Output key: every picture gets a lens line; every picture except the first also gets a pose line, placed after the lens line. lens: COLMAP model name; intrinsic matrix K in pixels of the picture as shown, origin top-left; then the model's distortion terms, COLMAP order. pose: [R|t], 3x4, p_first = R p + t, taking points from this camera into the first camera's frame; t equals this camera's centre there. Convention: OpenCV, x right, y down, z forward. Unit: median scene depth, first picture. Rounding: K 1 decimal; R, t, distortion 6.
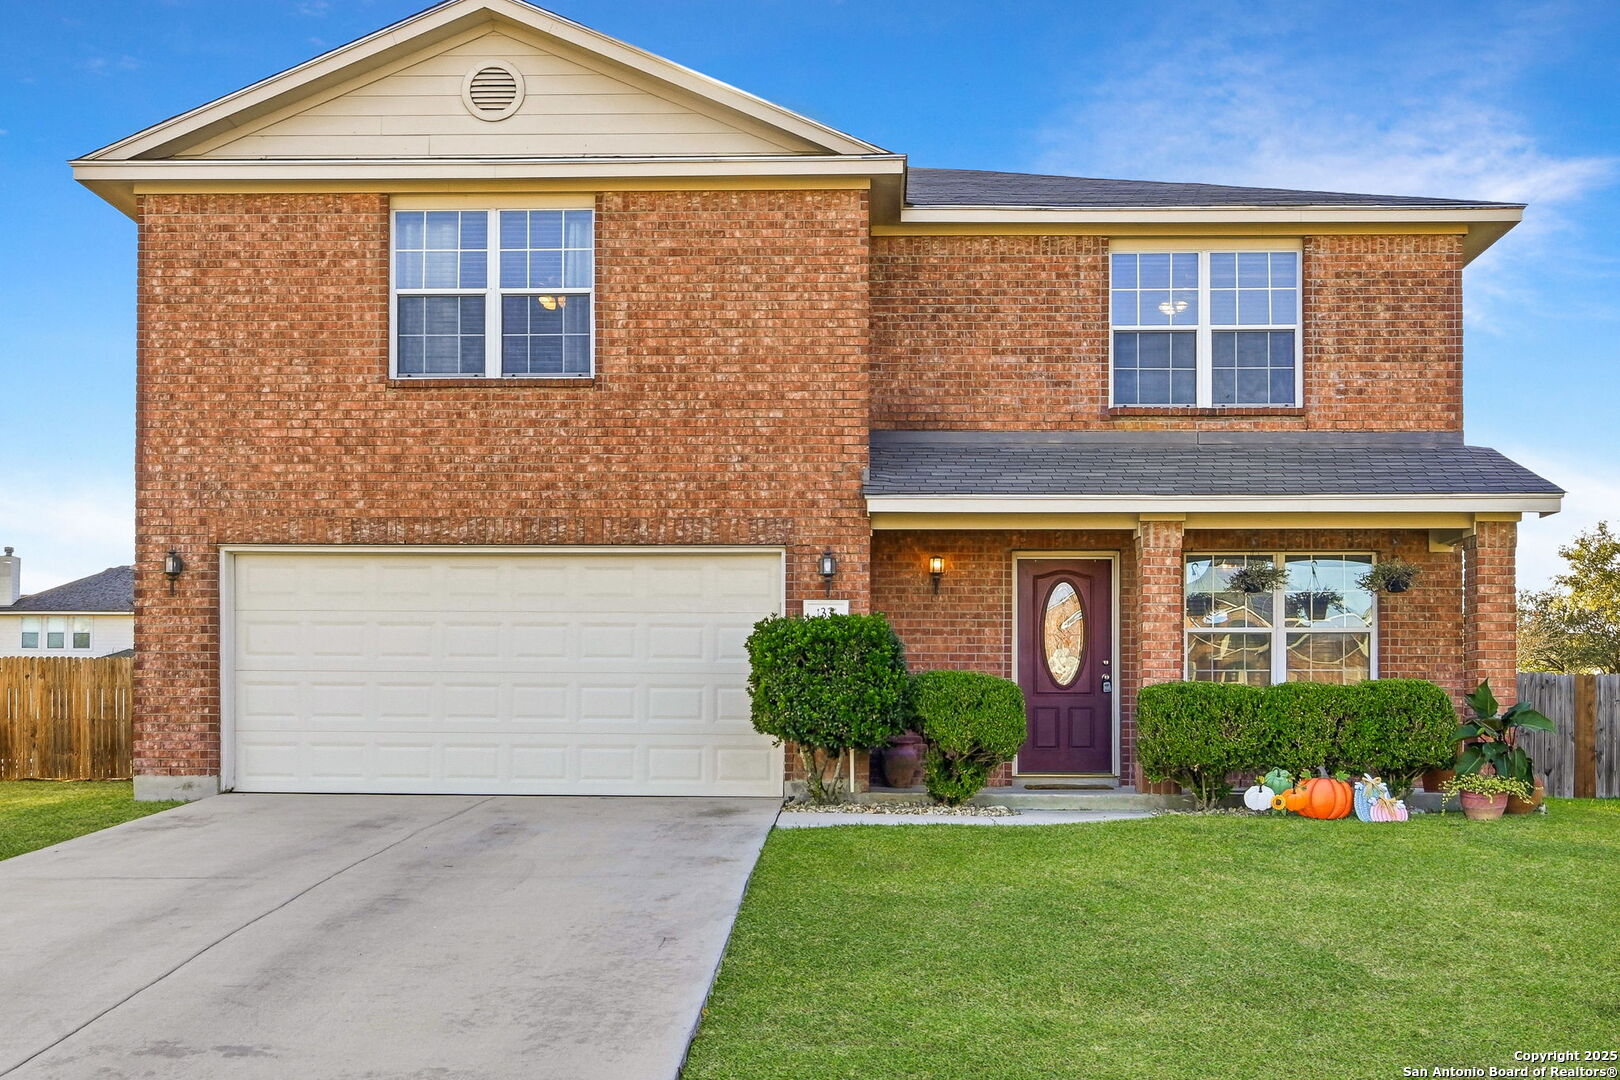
lens RADIAL K [[750.9, 0, 813.3], [0, 750.9, 518.0], [0, 0, 1]] dist [-0.002056, 0.000012]
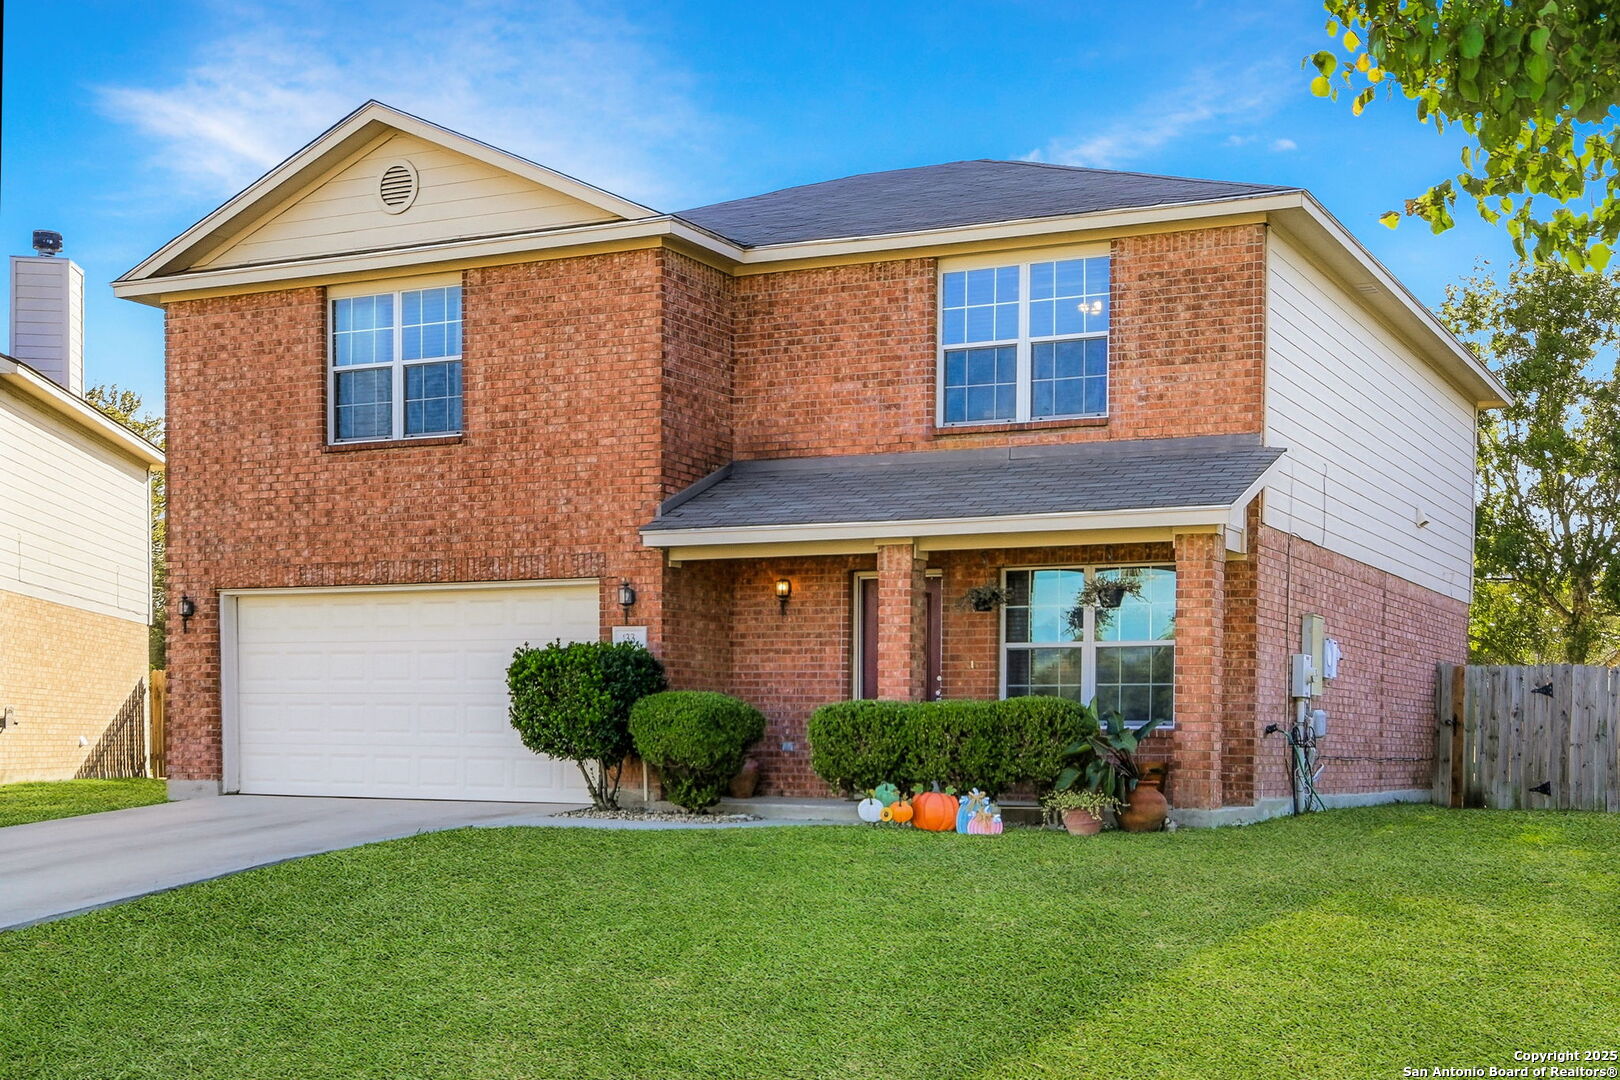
lens RADIAL K [[758.8, 0, 805.0], [0, 758.8, 534.2], [0, 0, 1]] dist [-0.000238, -0.000050]
pose [[0.983315, -0.046190, -0.175948, 0.401989], [0.047641, 0.998856, 0.004031, -0.015721], [0.175560, -0.012346, 0.984391, -0.042652]]
